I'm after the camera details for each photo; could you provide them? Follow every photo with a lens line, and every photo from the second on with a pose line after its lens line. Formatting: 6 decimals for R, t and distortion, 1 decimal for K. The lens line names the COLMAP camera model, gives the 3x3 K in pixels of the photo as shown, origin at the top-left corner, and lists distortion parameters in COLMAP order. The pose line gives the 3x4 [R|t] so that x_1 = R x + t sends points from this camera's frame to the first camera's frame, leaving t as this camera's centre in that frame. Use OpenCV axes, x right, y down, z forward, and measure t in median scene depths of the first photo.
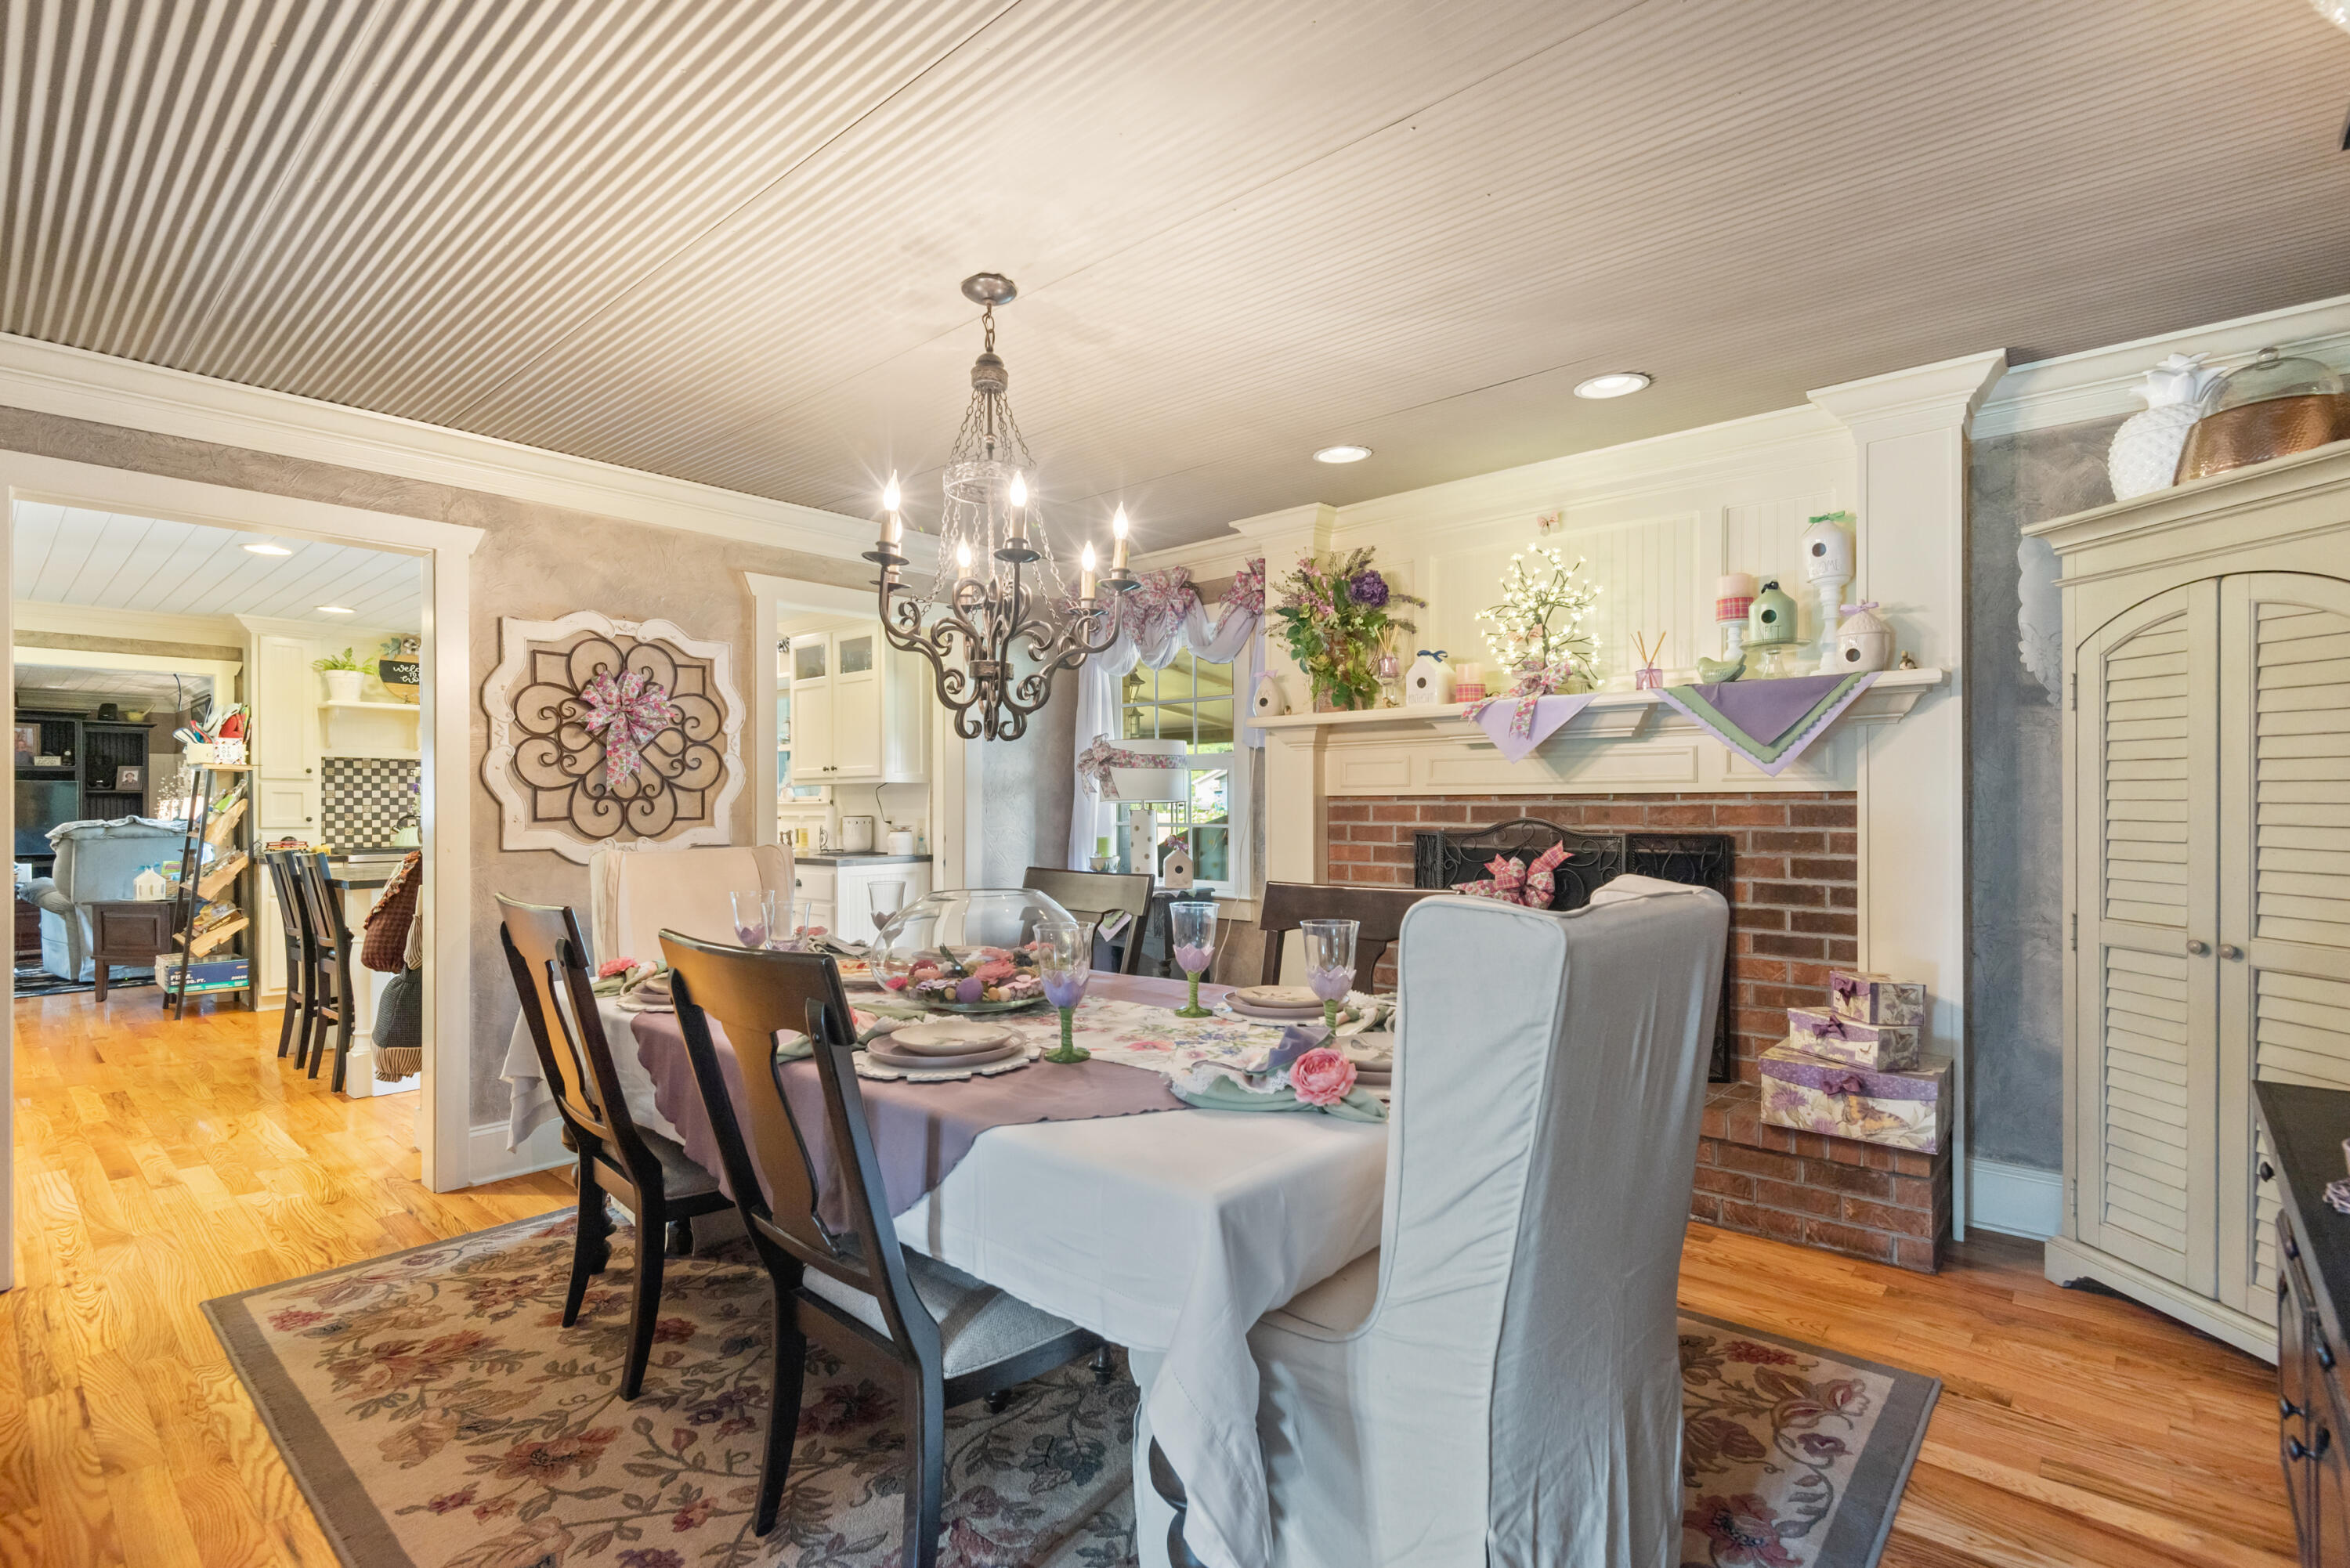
lens RADIAL K [[1088.2, 0, 1164.8], [0, 1088.2, 810.4], [0, 0, 1]] dist [-0.000076, 0.000007]
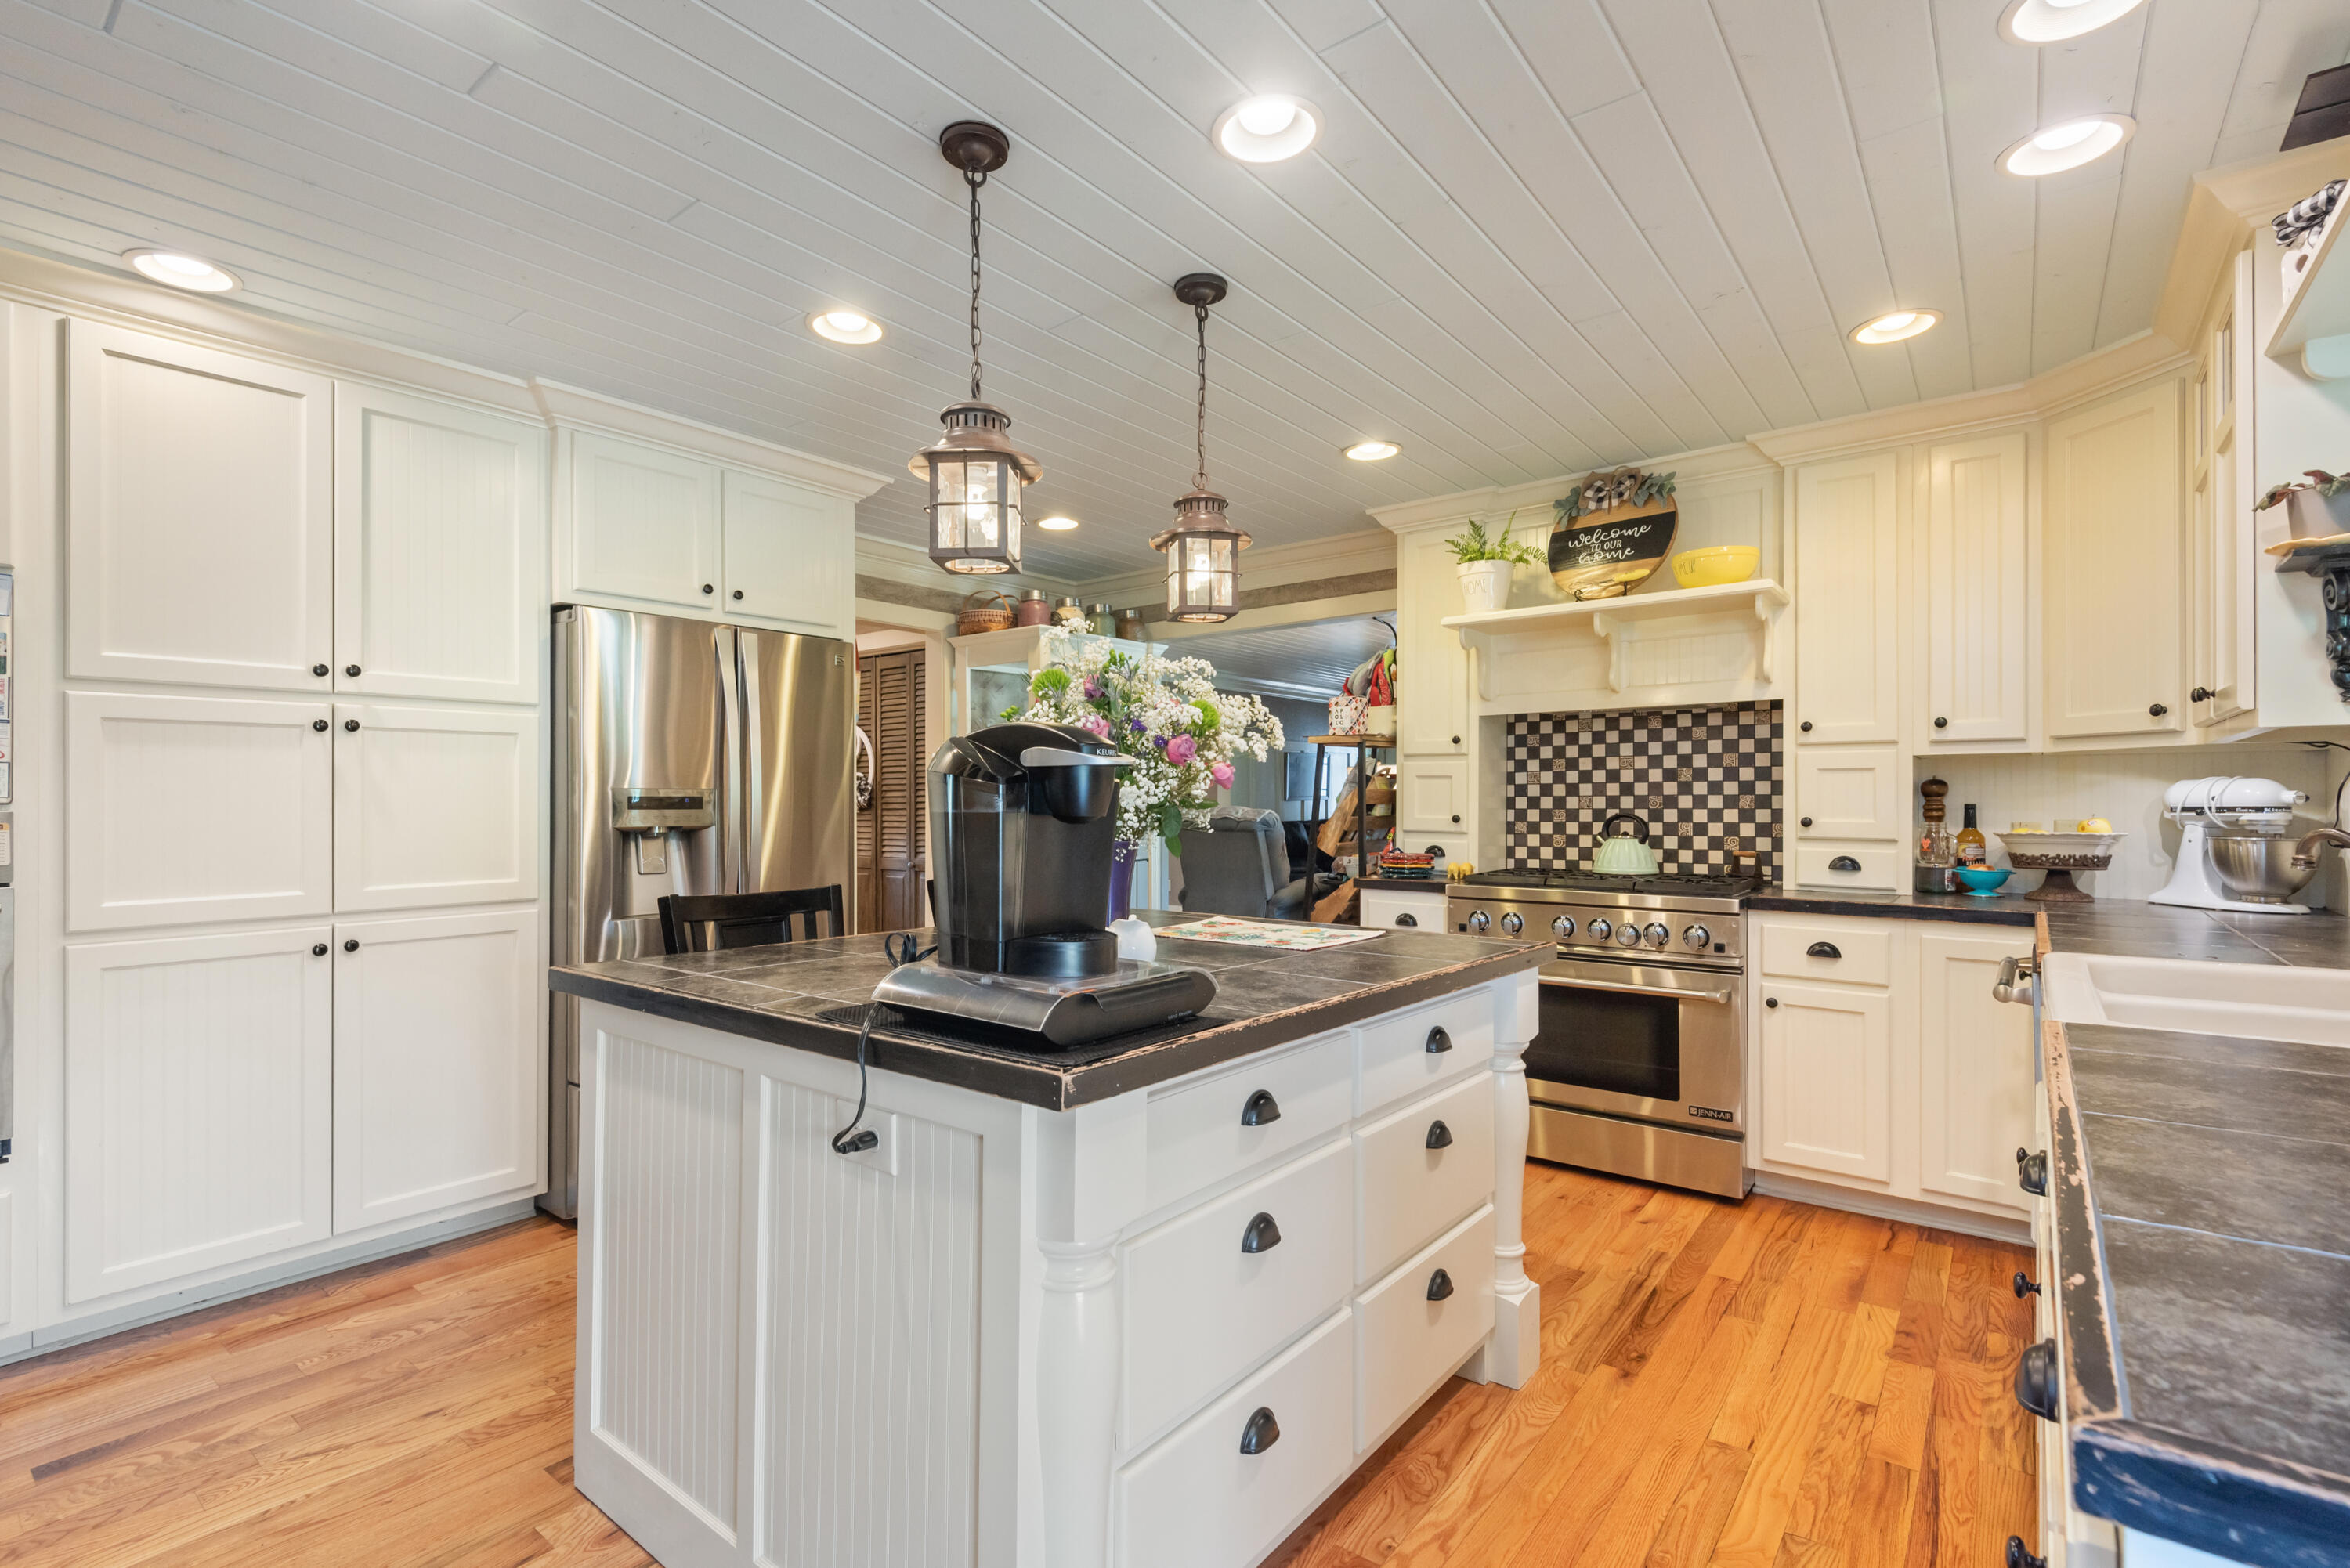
lens RADIAL K [[1088.2, 0, 1164.8], [0, 1088.2, 810.4], [0, 0, 1]] dist [-0.000076, 0.000007]
pose [[0.056179, 0.009117, -0.998379, -0.172079], [-0.002451, 0.999957, 0.008993, -0.001713], [0.998418, 0.001942, 0.056199, 0.753765]]
